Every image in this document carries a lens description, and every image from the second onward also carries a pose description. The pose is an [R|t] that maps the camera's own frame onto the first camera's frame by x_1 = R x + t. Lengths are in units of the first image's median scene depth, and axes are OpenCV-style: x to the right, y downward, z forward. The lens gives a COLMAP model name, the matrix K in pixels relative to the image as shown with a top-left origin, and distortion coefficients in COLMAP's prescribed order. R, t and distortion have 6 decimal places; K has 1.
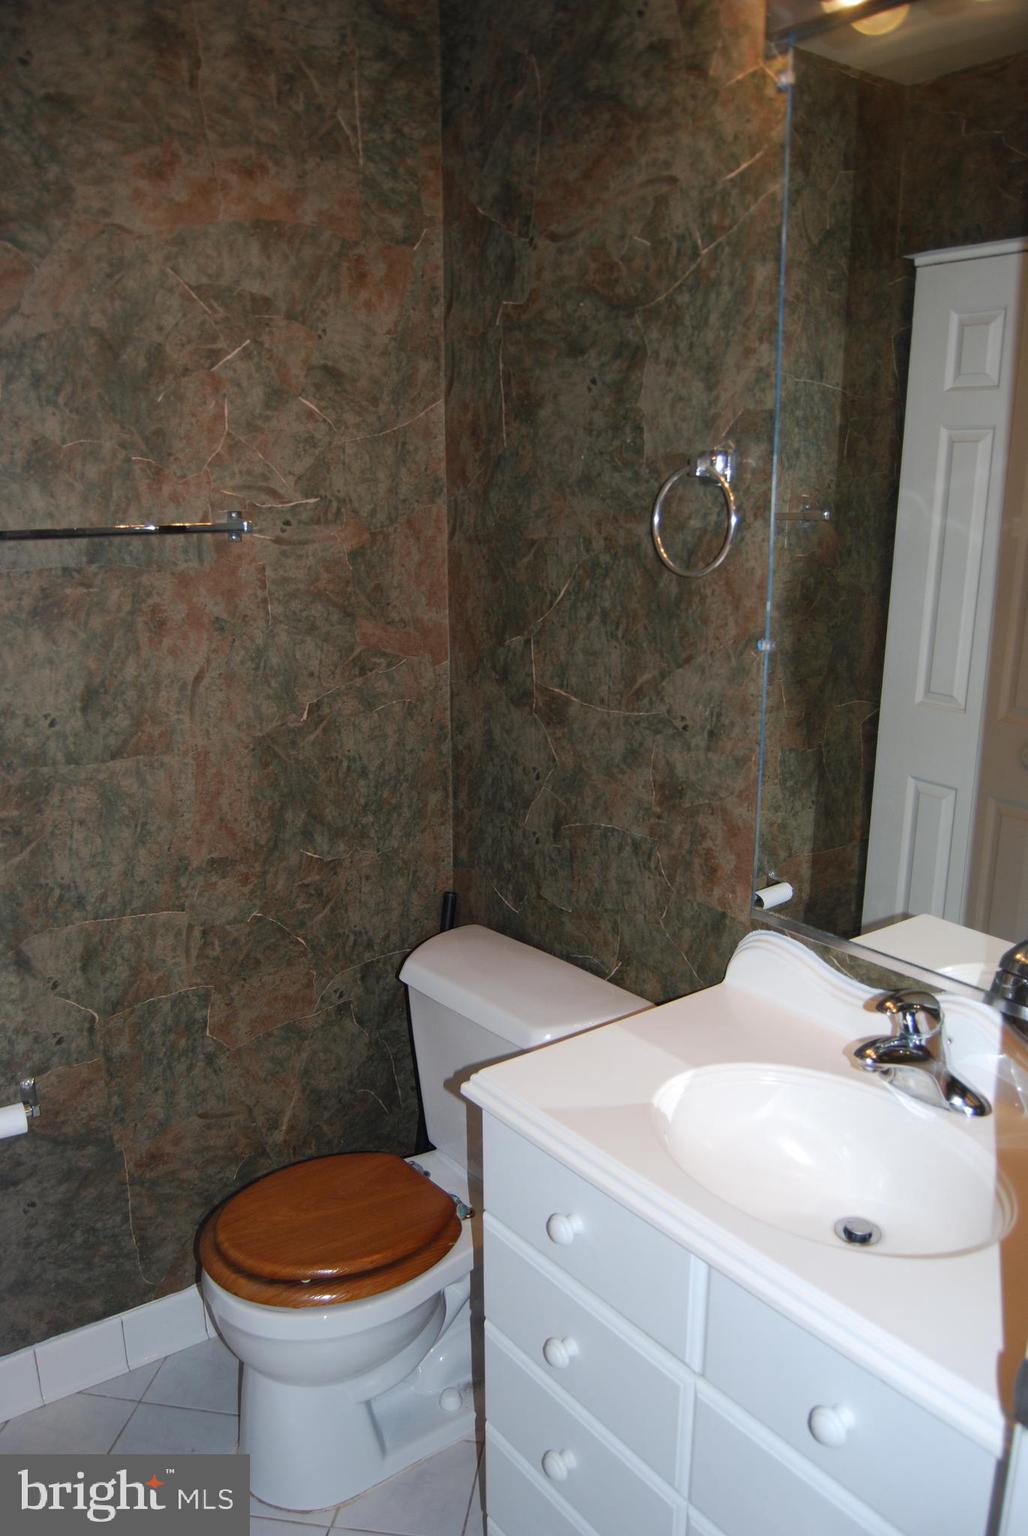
lens RADIAL K [[1208.5, 0, 512.0], [0, 1208.5, 773.8], [0, 0, 1]] dist [-0.097199, 0.040204]
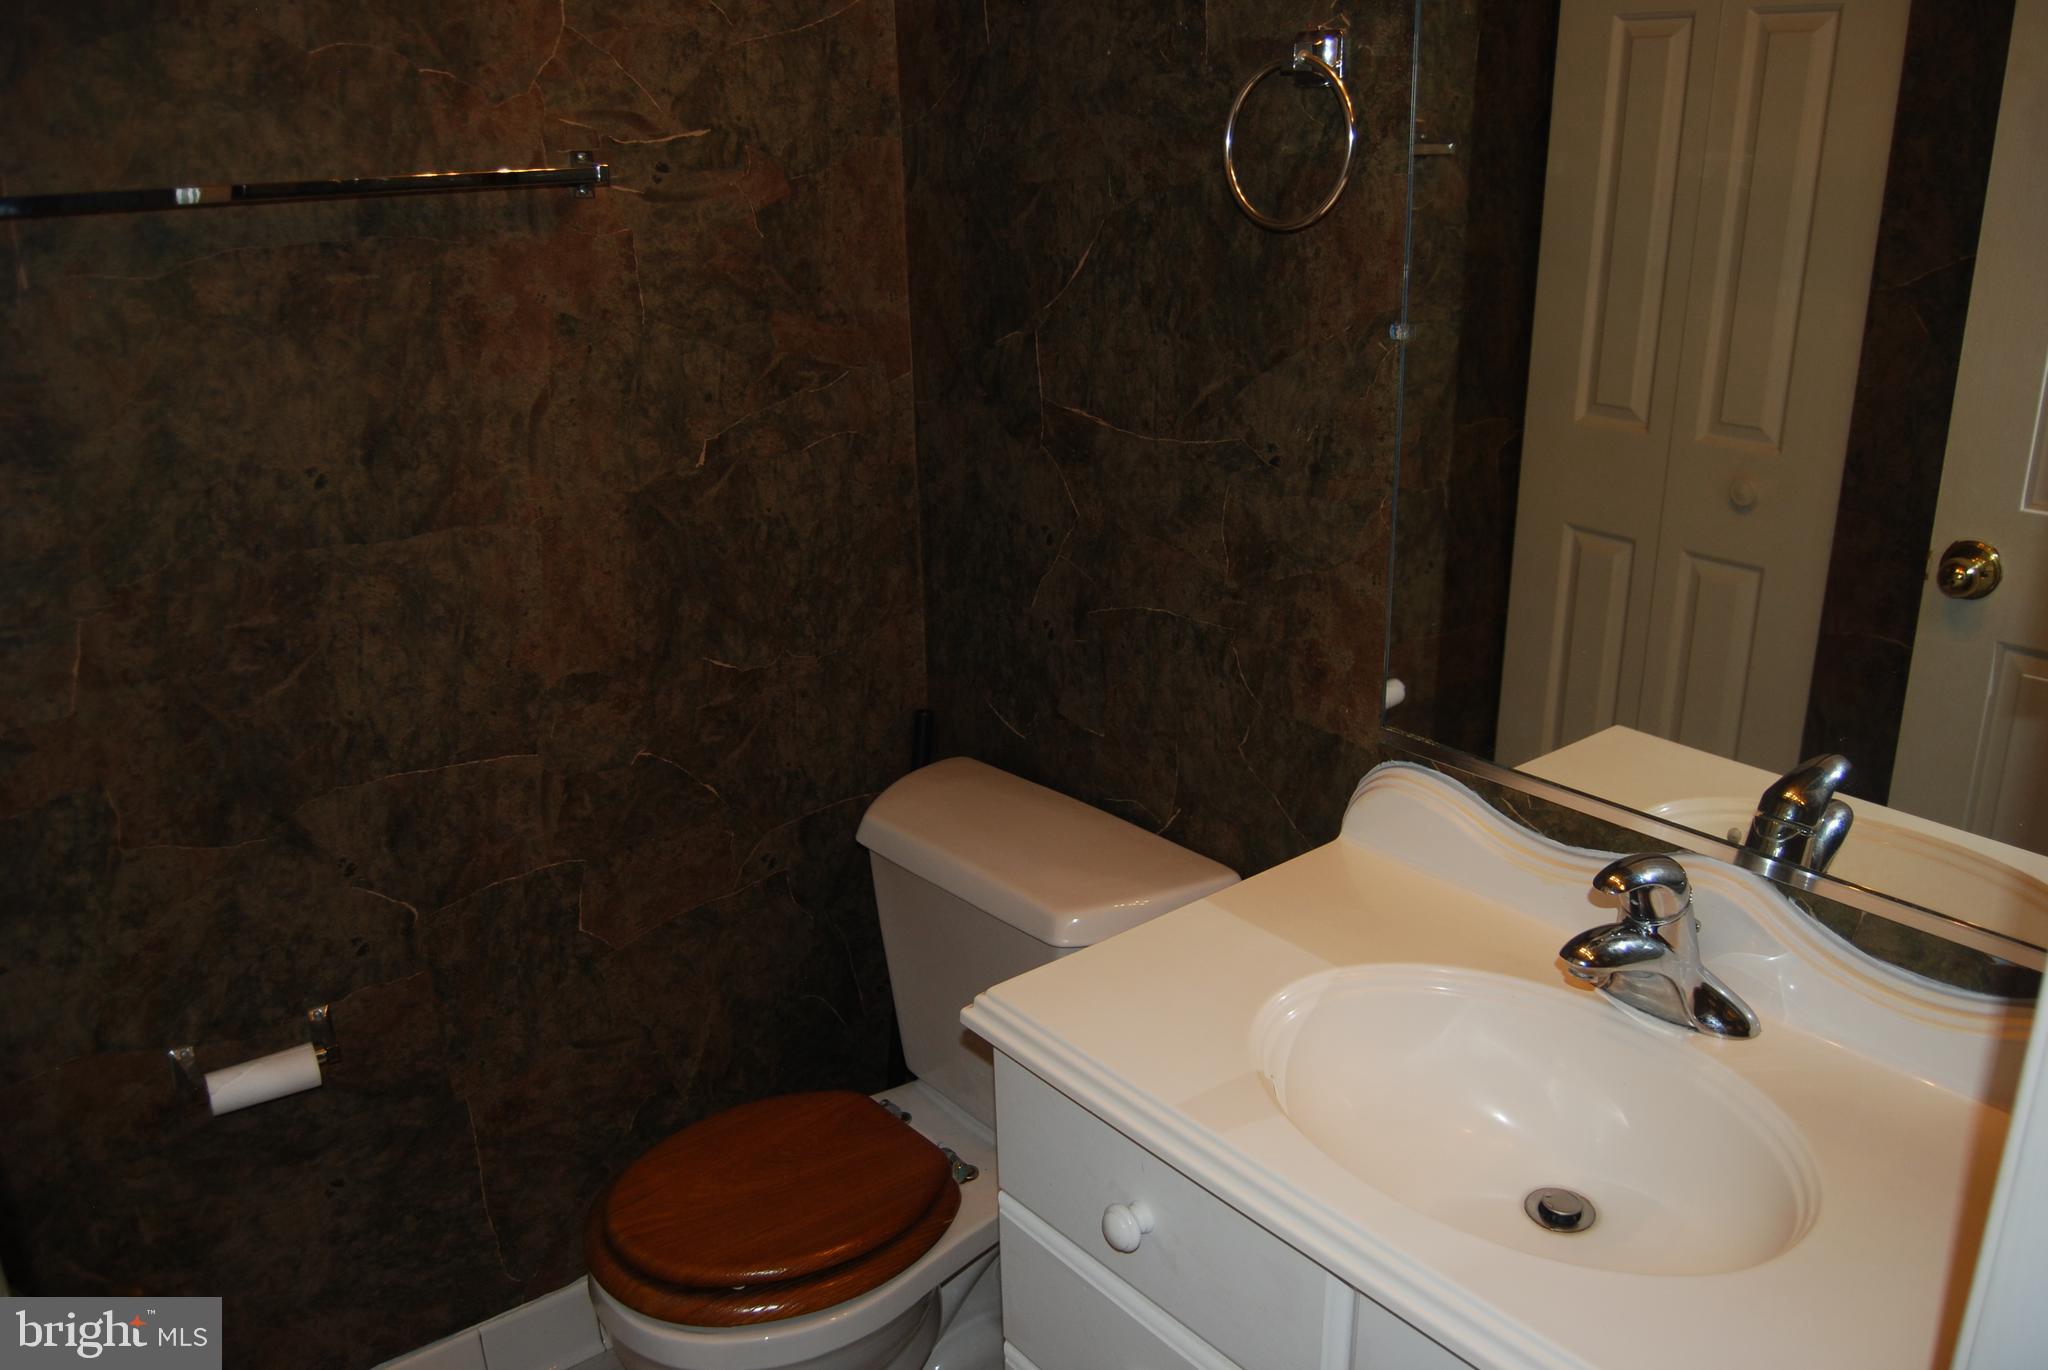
lens RADIAL K [[1611.3, 0, 1033.8], [0, 1611.3, 683.4], [0, 0, 1]] dist [-0.097199, 0.040204]
pose [[0.999200, -0.029667, 0.026811, -0.015340], [0.027044, 0.995263, 0.093385, -0.002182], [-0.029454, -0.092585, 0.995269, 0.099623]]
